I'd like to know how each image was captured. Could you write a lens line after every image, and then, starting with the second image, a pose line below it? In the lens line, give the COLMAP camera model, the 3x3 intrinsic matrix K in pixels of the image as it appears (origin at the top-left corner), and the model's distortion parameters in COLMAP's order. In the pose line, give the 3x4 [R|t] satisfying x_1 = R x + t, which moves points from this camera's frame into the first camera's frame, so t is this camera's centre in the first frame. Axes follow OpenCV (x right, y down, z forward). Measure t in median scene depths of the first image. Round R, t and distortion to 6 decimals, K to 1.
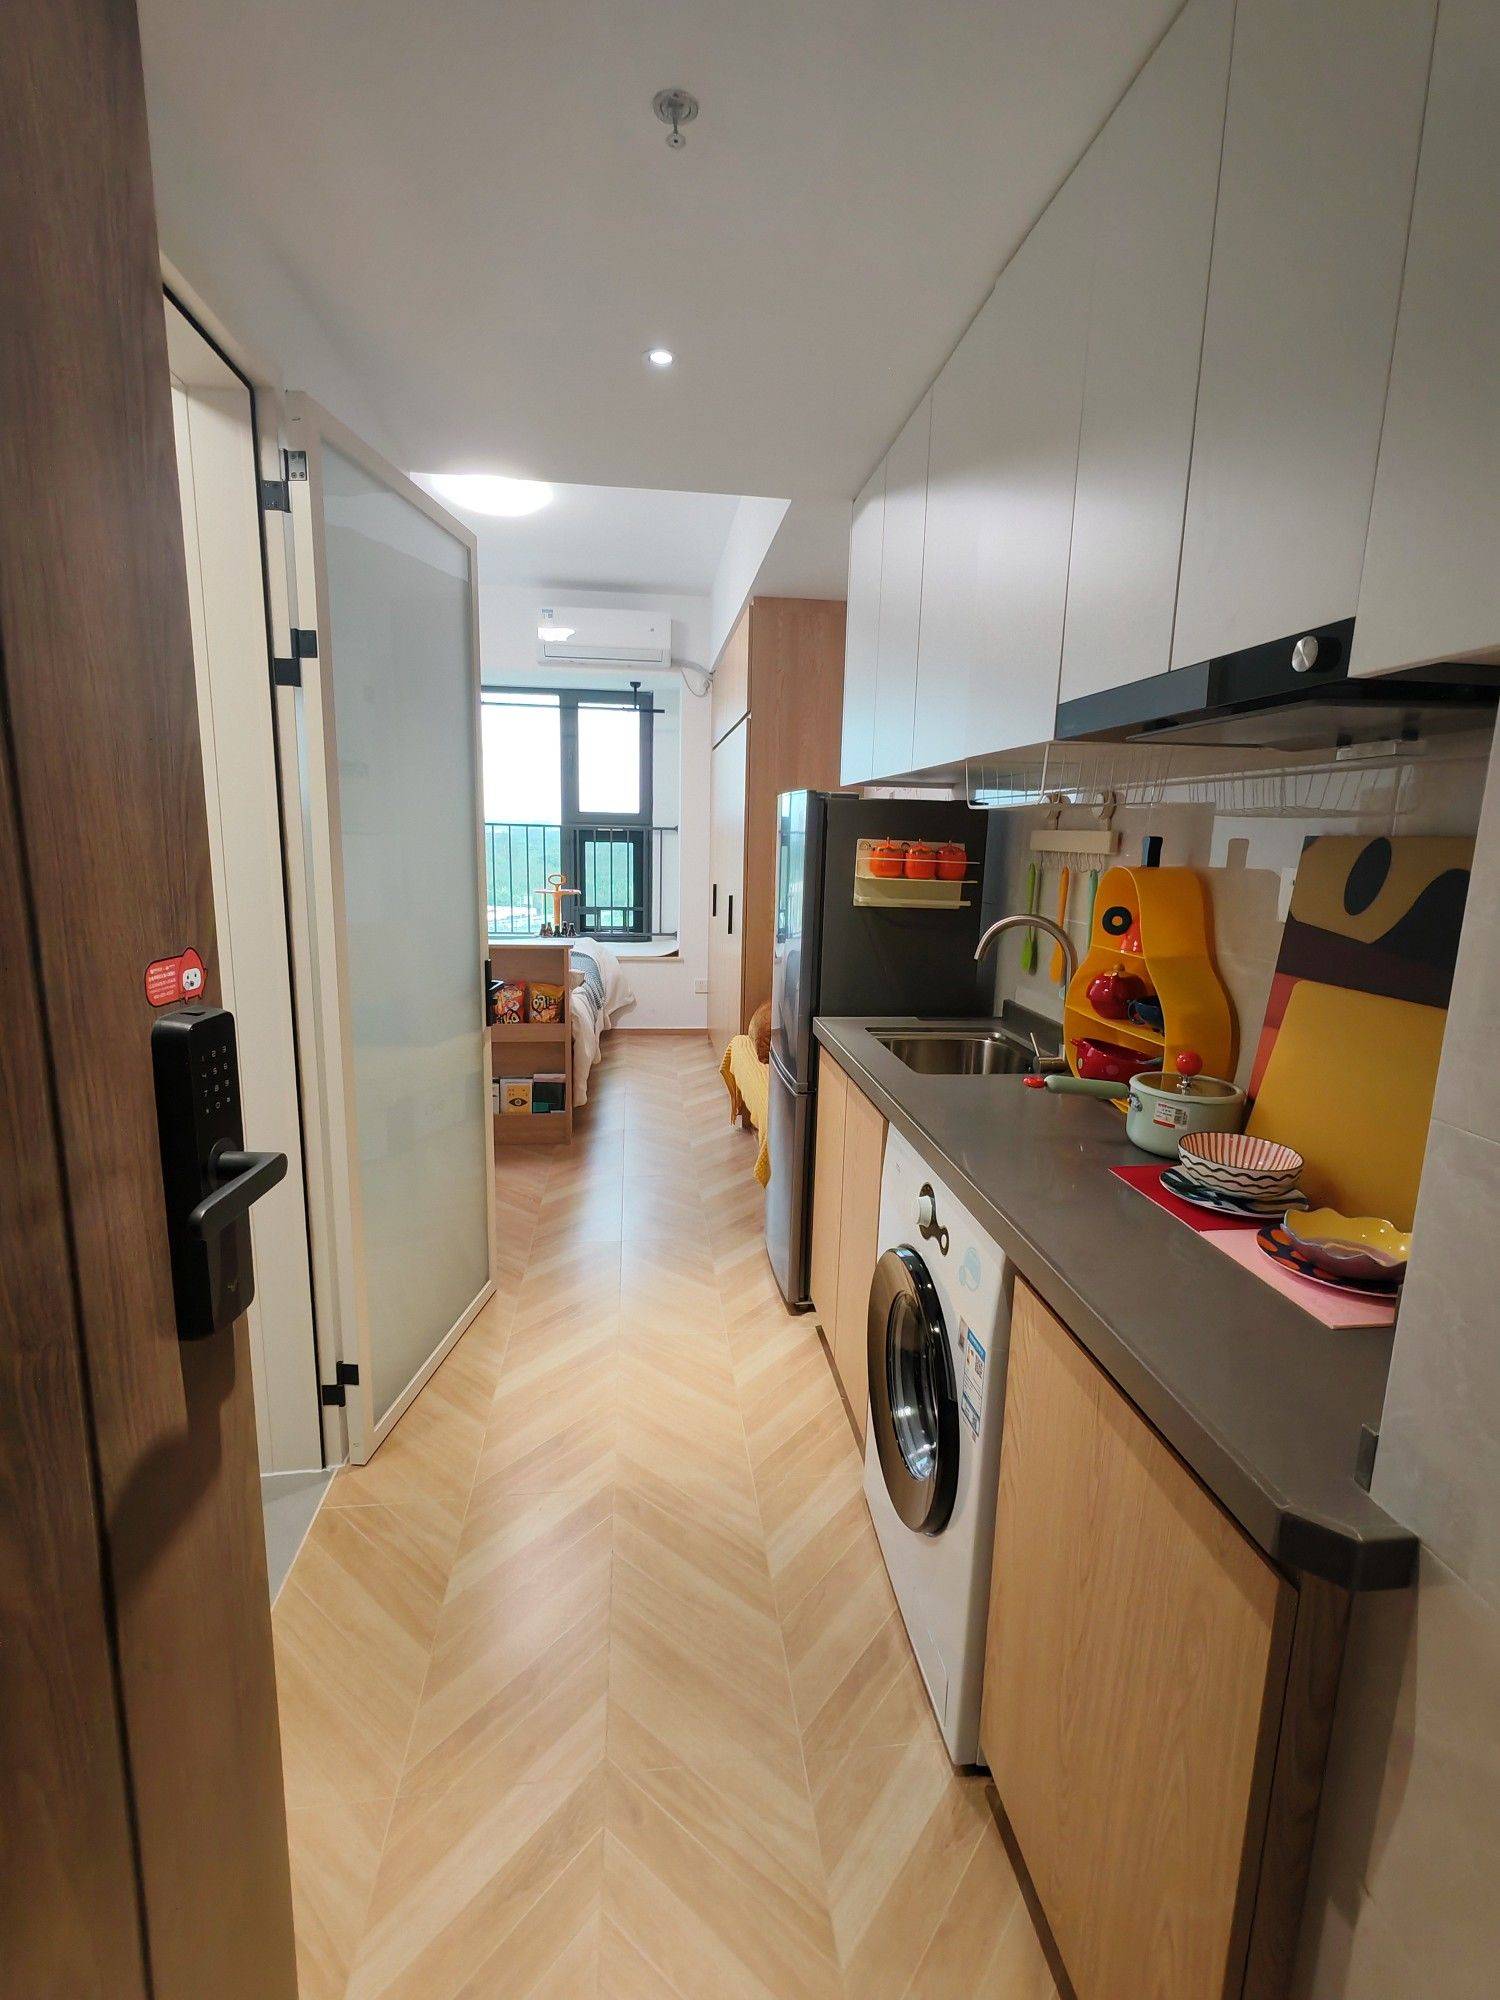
lens RADIAL K [[904.8, 0, 745.2], [0, 904.8, 999.8], [0, 0, 1]] dist [0.012923, 0.000510]
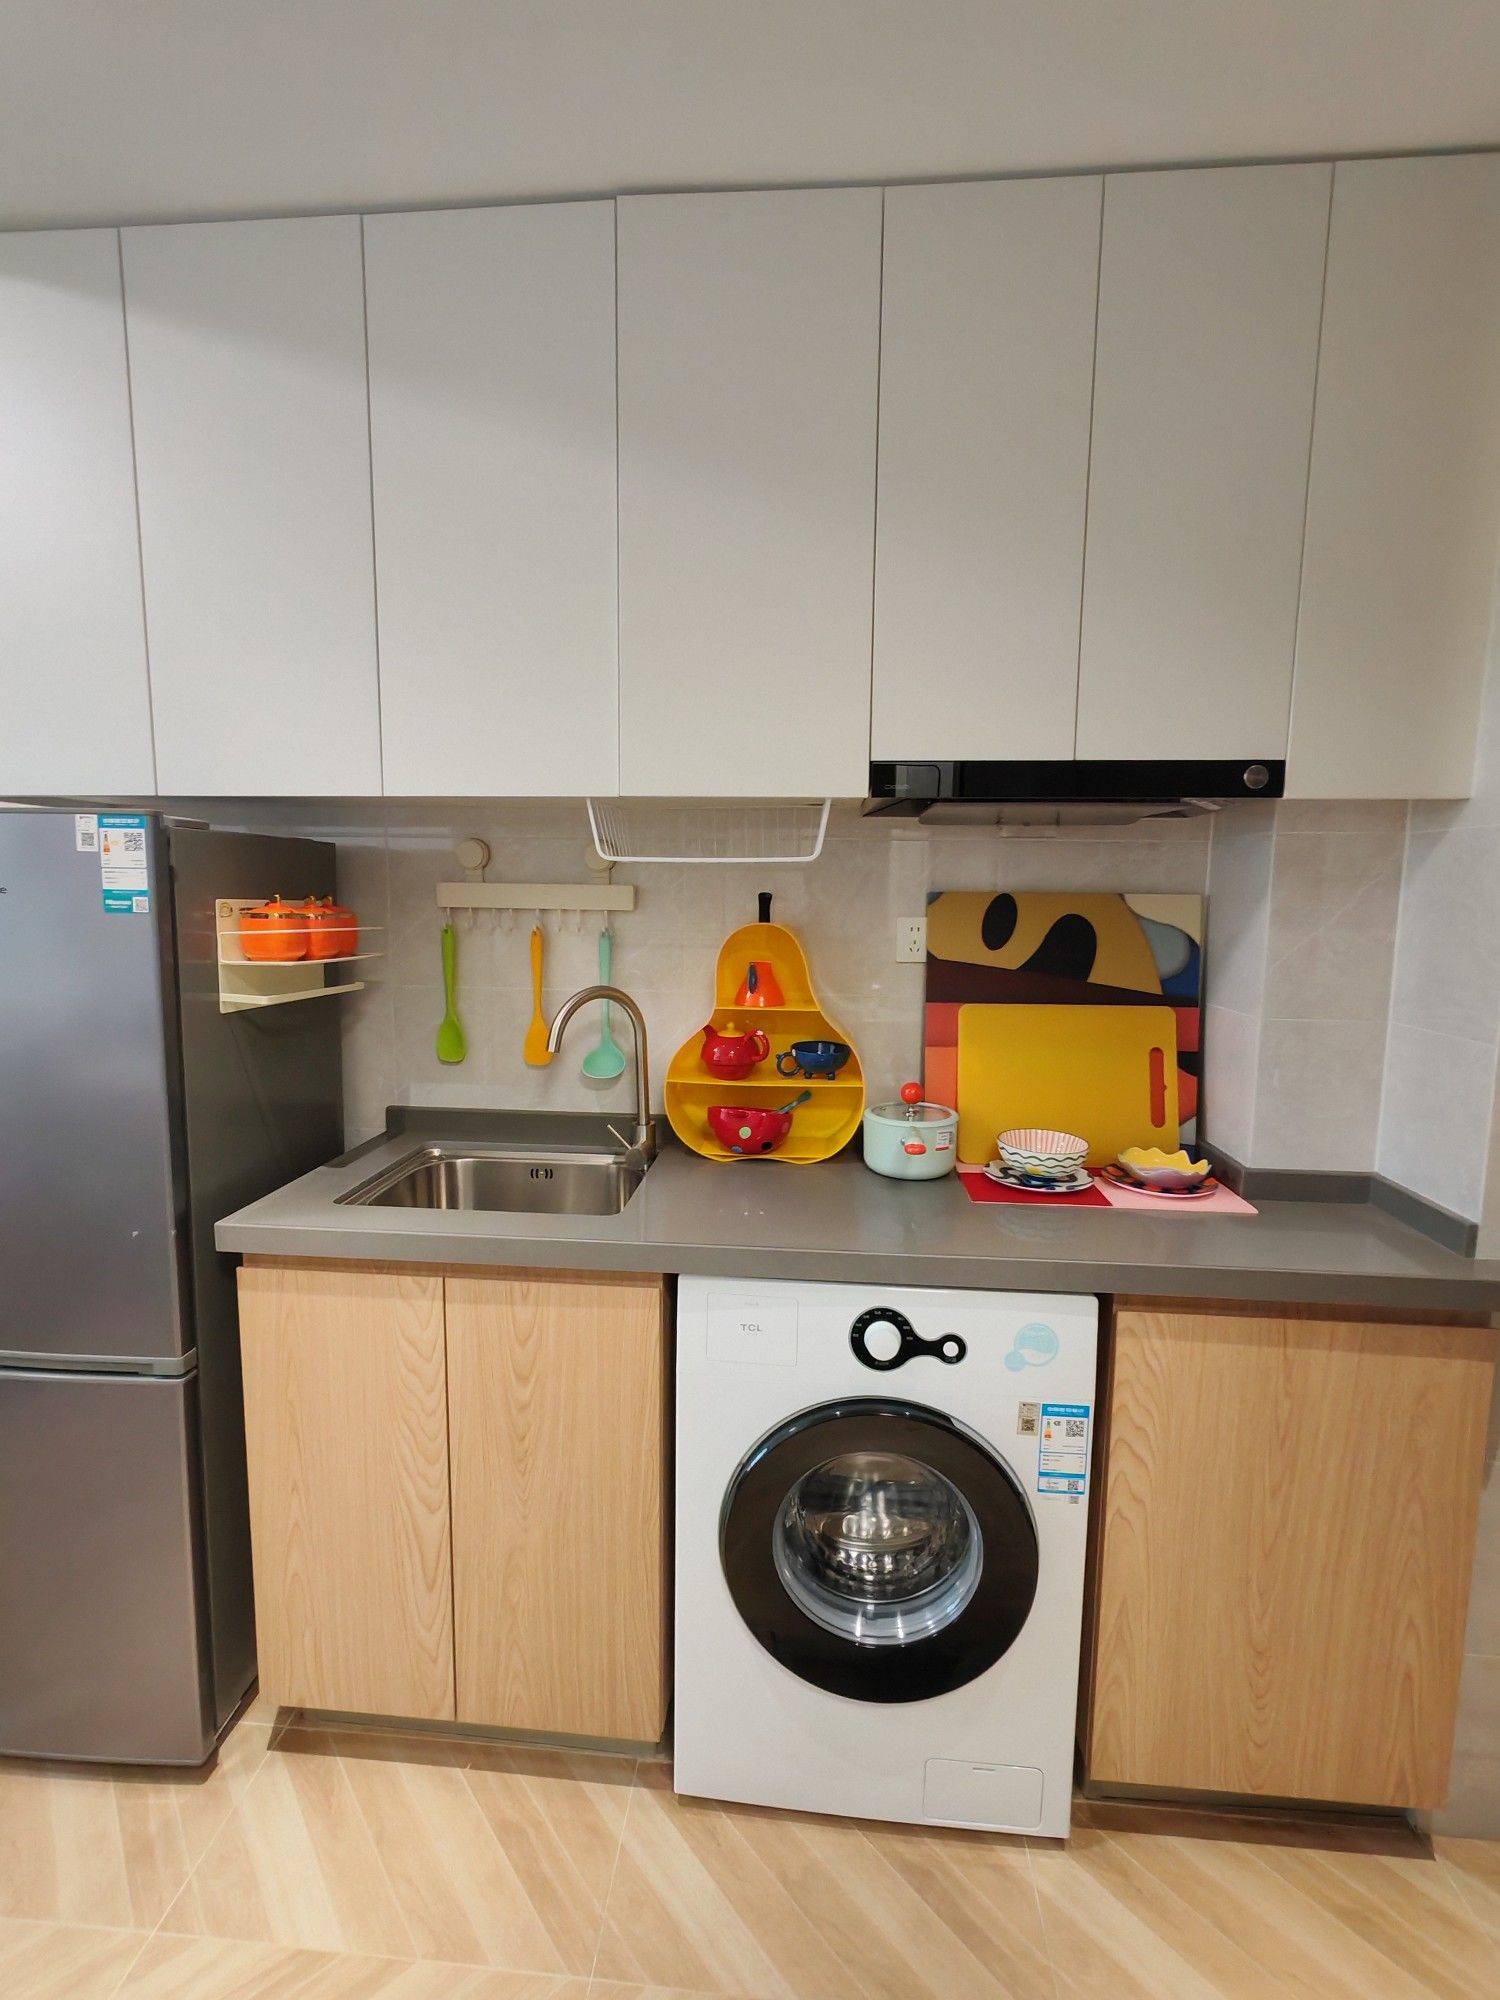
lens RADIAL K [[904.8, 0, 742.4], [0, 904.8, 996.1], [0, 0, 1]] dist [0.012923, 0.000510]
pose [[0.212121, -0.130836, 0.968445, -0.495733], [0.173337, 0.980321, 0.094474, -0.147591], [-0.961748, 0.147827, 0.230626, 0.713107]]
